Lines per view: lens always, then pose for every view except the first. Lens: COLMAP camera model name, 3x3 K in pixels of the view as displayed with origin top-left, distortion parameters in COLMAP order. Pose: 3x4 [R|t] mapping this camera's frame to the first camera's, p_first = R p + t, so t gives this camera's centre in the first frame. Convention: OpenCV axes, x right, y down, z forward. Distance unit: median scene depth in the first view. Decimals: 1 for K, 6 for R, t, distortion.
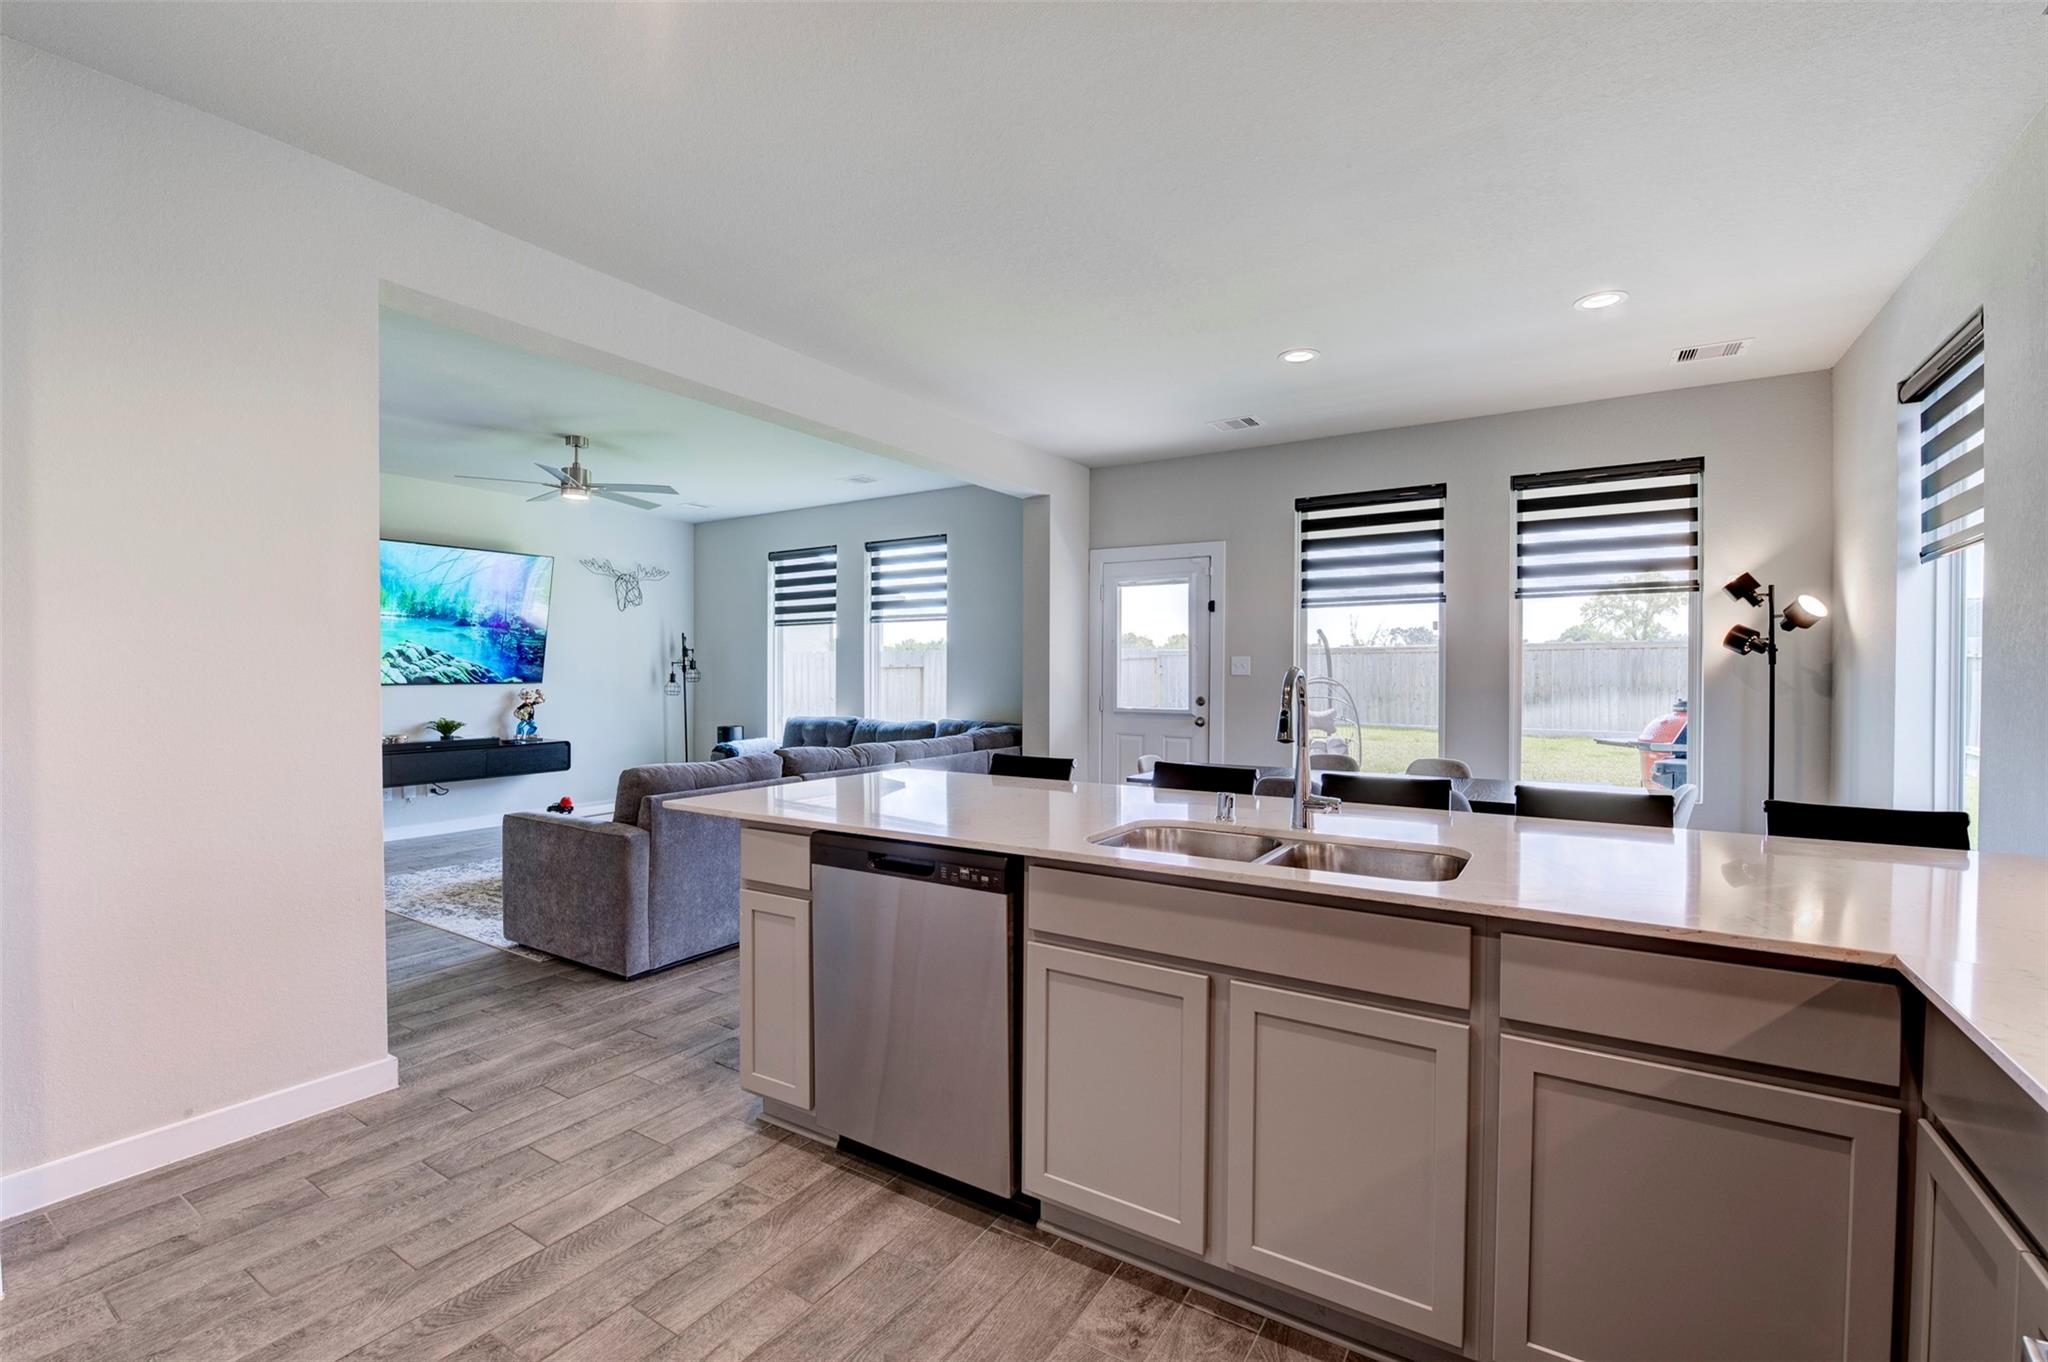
lens RADIAL K [[885.3, 0, 1026.2], [0, 885.3, 678.4], [0, 0, 1]] dist [-0.013118, -0.000594]
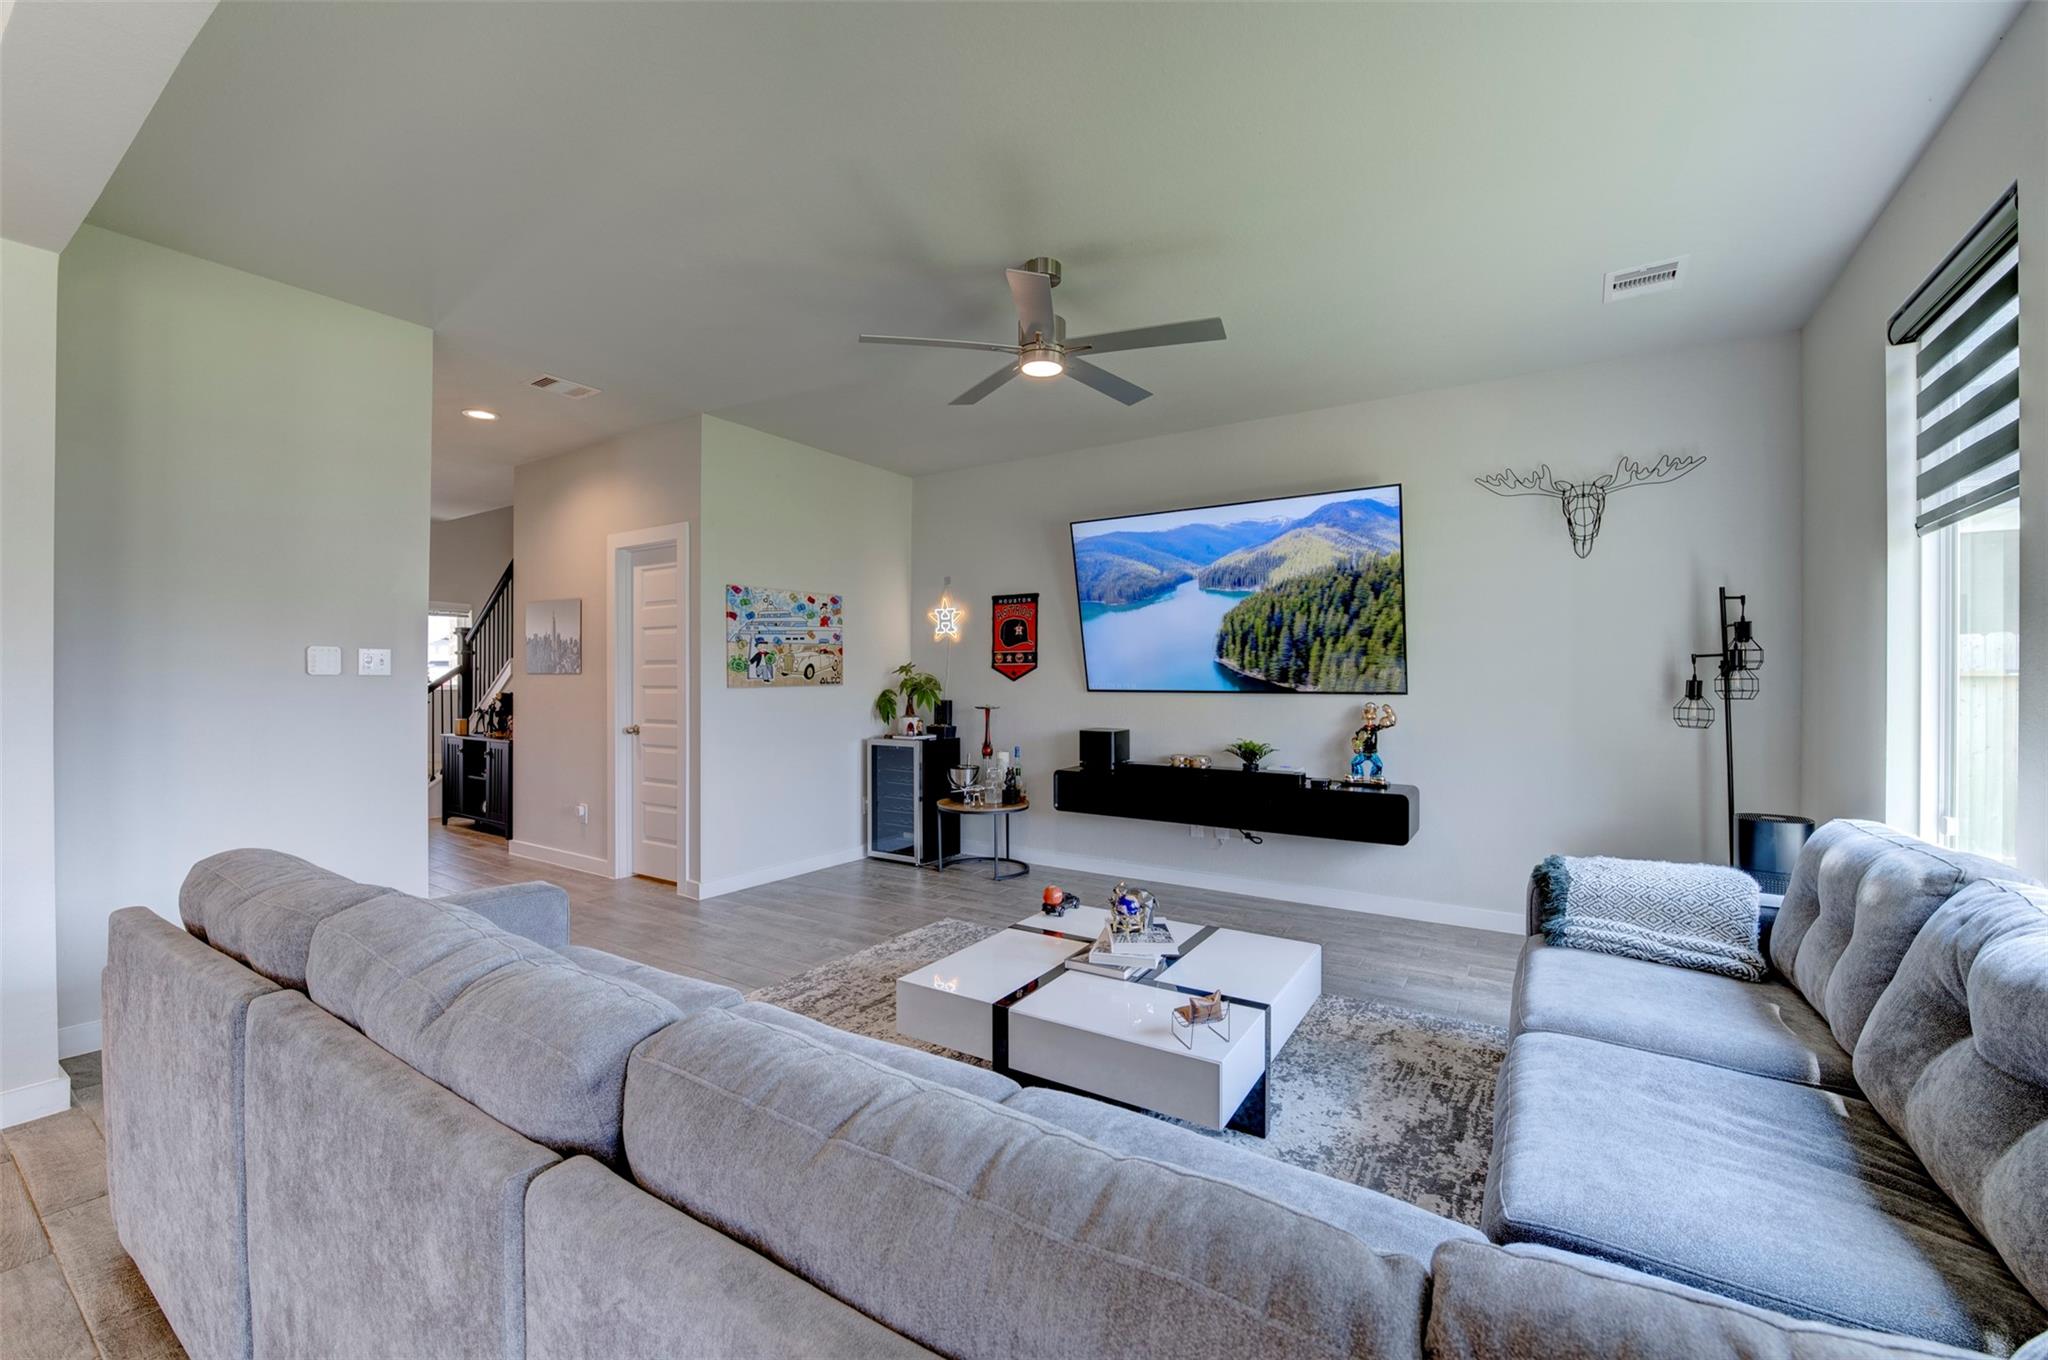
lens RADIAL K [[817.3, 0, 1027.4], [0, 817.3, 680.0], [0, 0, 1]] dist [-0.015293, -0.002637]
pose [[-0.006930, -0.000049, -0.999976, 0.023132], [-0.010326, 0.999947, 0.000022, -0.003098], [0.999923, 0.010326, -0.006930, 1.056957]]
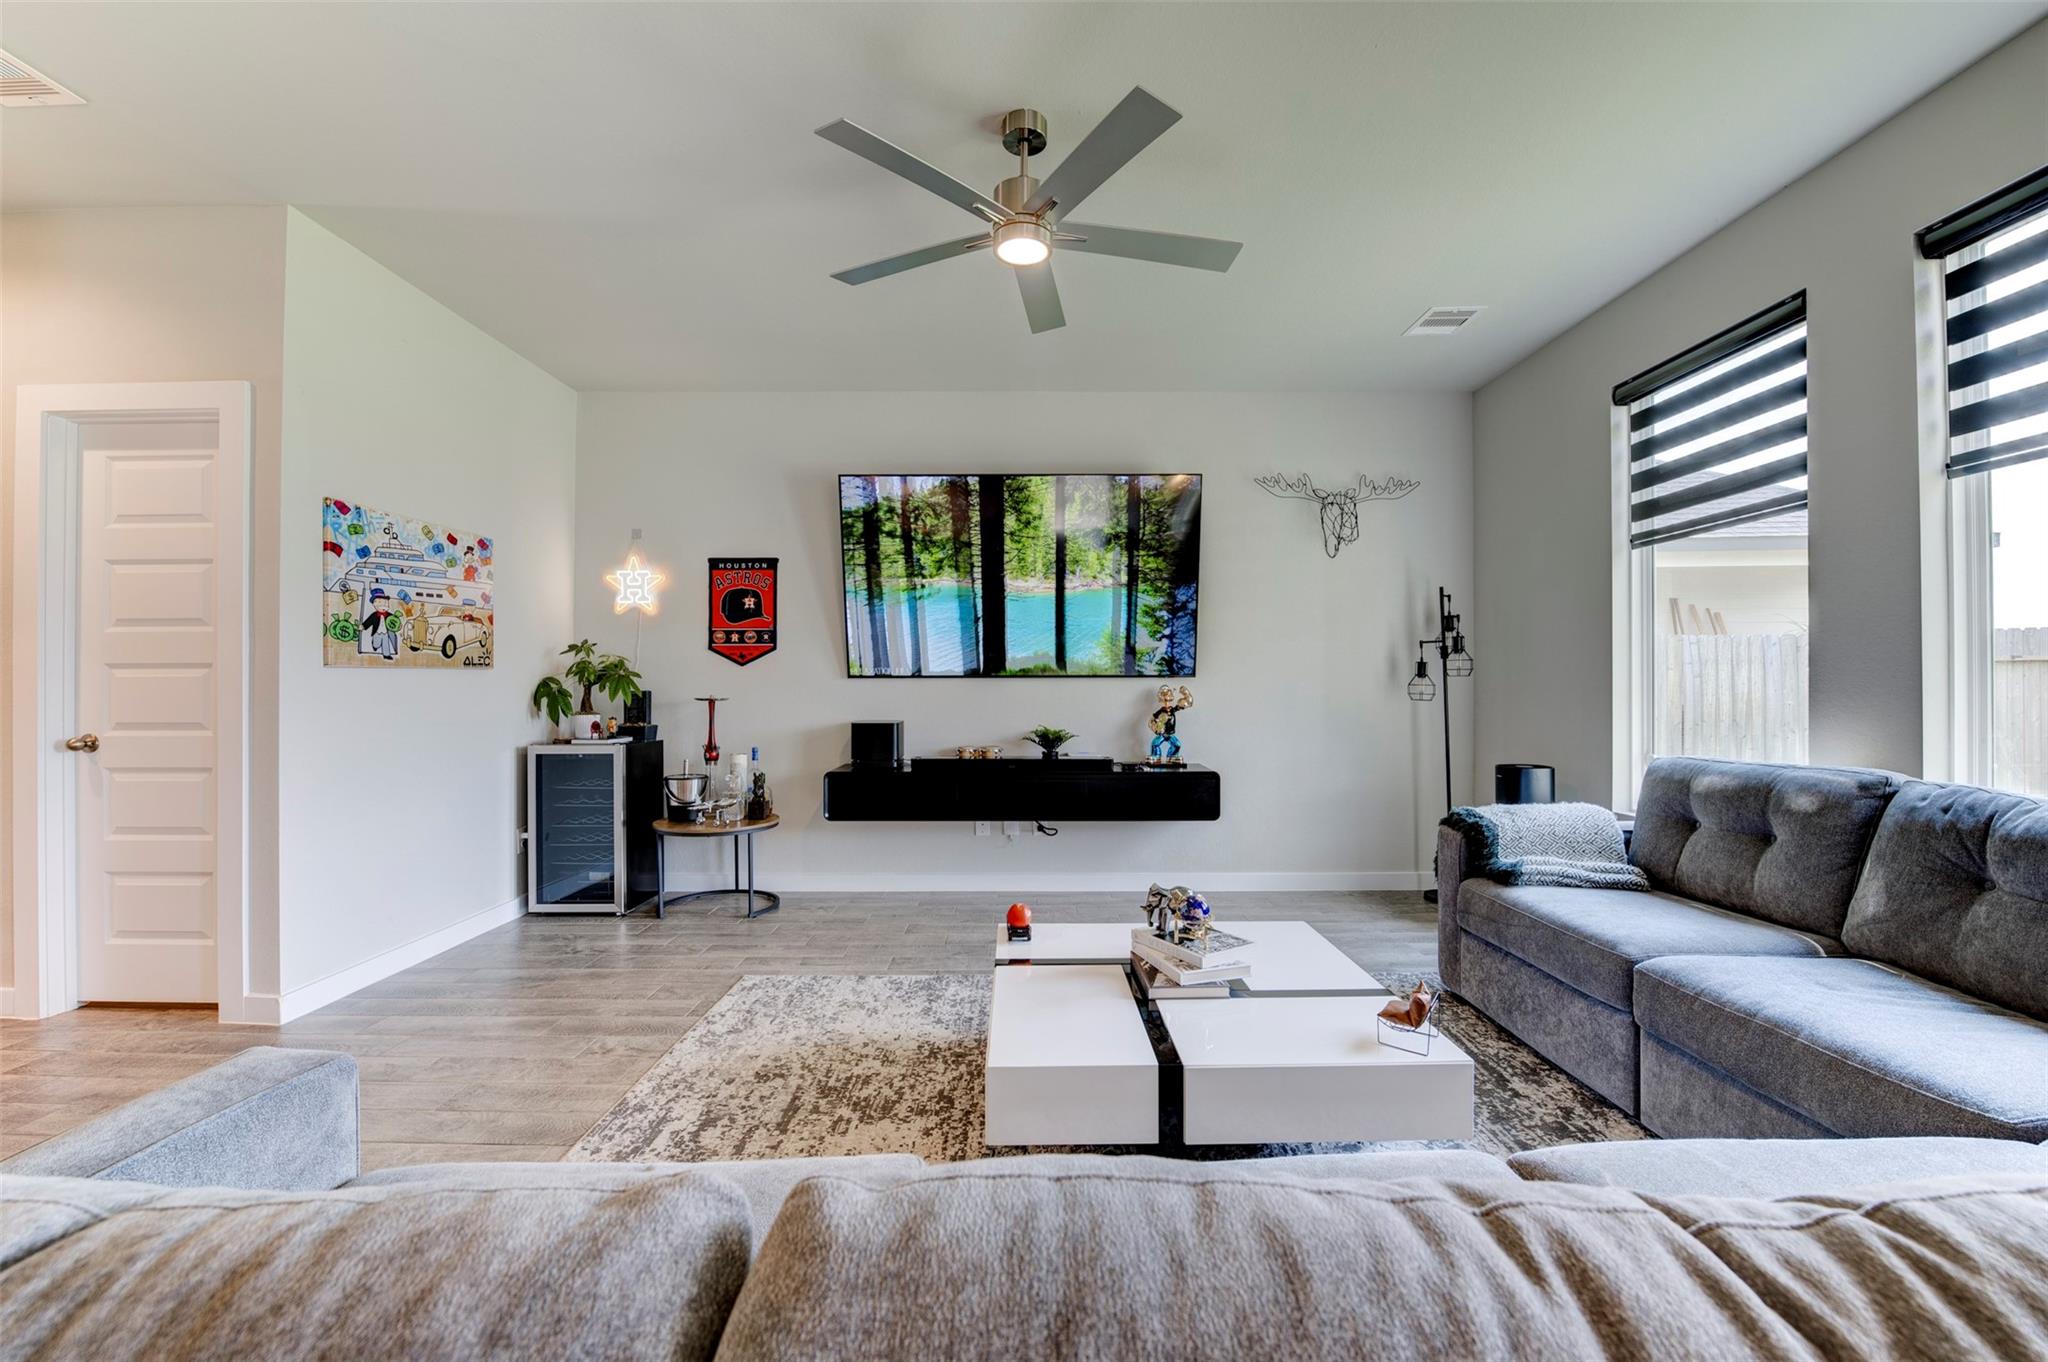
lens RADIAL K [[817.3, 0, 1027.4], [0, 817.3, 681.0], [0, 0, 1]] dist [-0.015293, -0.002637]
pose [[0.538706, -0.006803, -0.842466, -0.165024], [-0.005756, 0.999914, -0.011755, 0.022498], [0.842474, 0.011182, 0.538621, 0.824844]]
